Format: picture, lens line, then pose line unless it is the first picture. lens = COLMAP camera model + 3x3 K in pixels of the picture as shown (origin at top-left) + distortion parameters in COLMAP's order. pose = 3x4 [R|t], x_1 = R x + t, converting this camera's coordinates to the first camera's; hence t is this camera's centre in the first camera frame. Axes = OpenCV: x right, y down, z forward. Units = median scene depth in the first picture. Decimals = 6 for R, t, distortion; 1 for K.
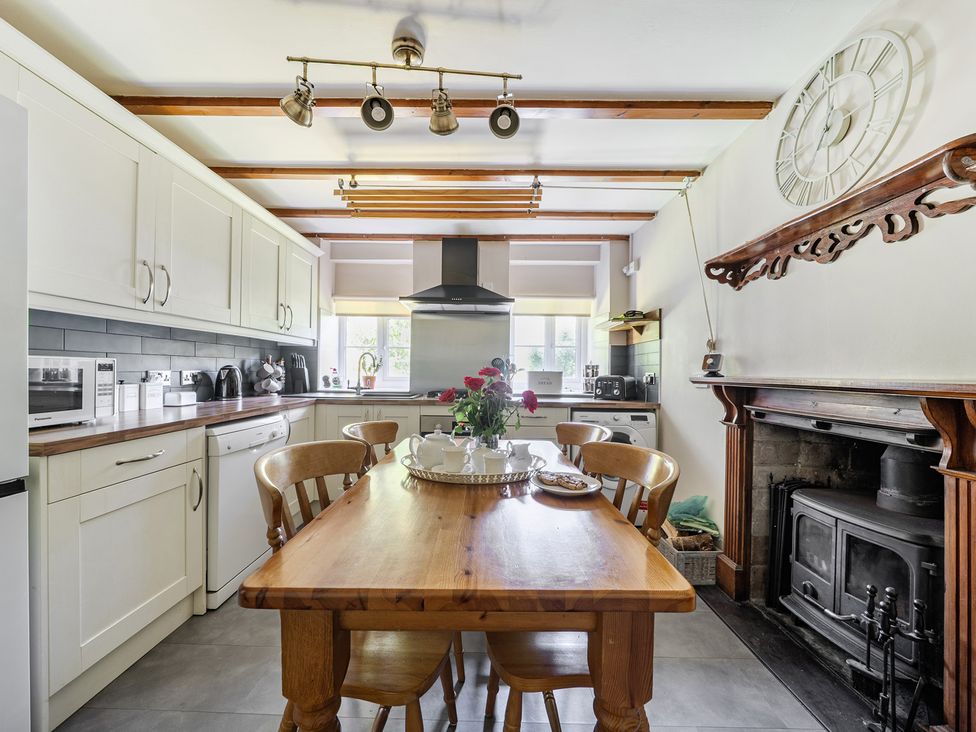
lens RADIAL K [[385.0, 0, 485.7], [0, 385.0, 374.8], [0, 0, 1]] dist [-0.009174, 0.000833]
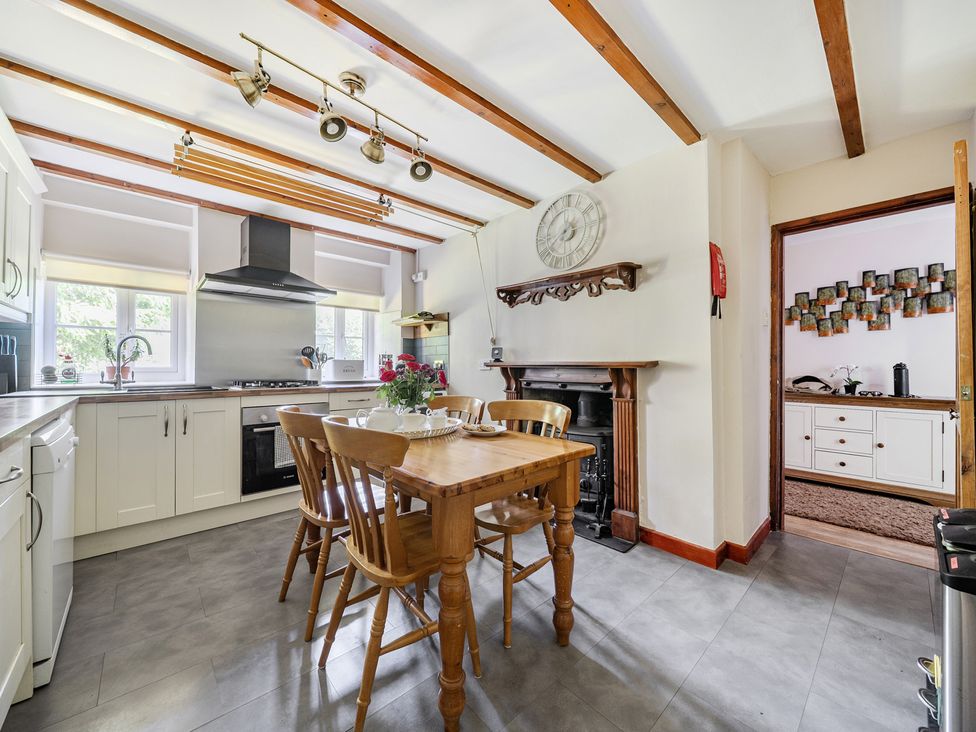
lens RADIAL K [[385.0, 0, 493.4], [0, 385.0, 364.5], [0, 0, 1]] dist [-0.009174, 0.000833]
pose [[0.716002, -0.009437, 0.698034, -0.545047], [0.012127, 0.999926, 0.001079, 0.014298], [-0.697992, 0.007692, 0.716064, -0.100893]]
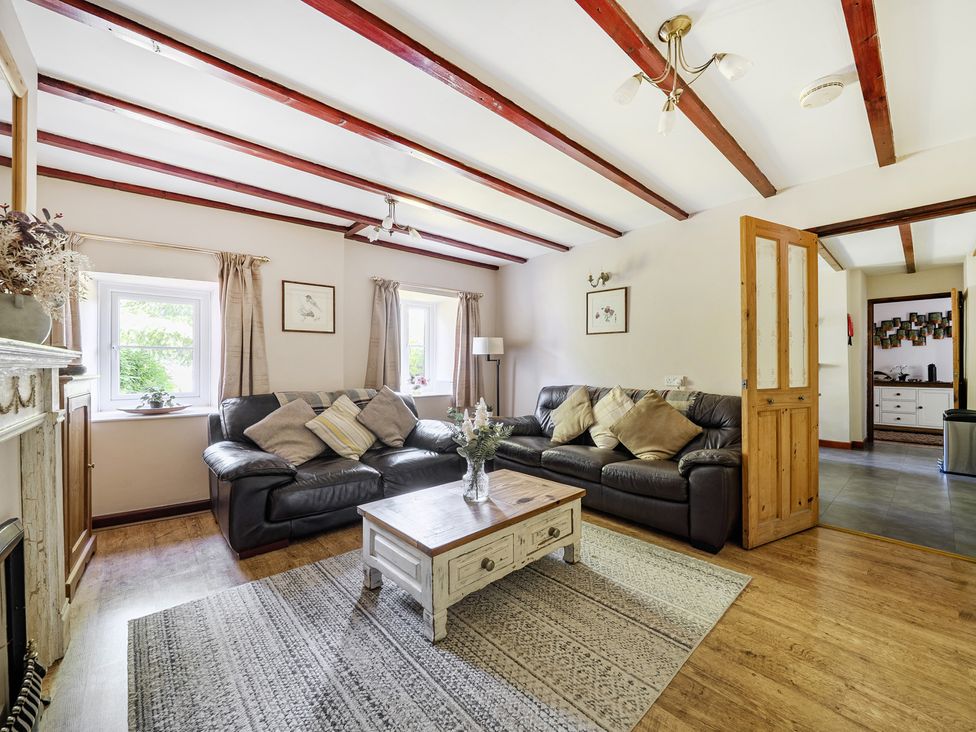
lens RADIAL K [[385.0, 0, 480.3], [0, 385.0, 362.2], [0, 0, 1]] dist [-0.009174, 0.000833]
pose [[0.751653, -0.008913, 0.659499, -0.900154], [0.010727, 0.999942, 0.001289, 0.007995], [-0.659472, 0.006106, 0.751705, -0.093998]]
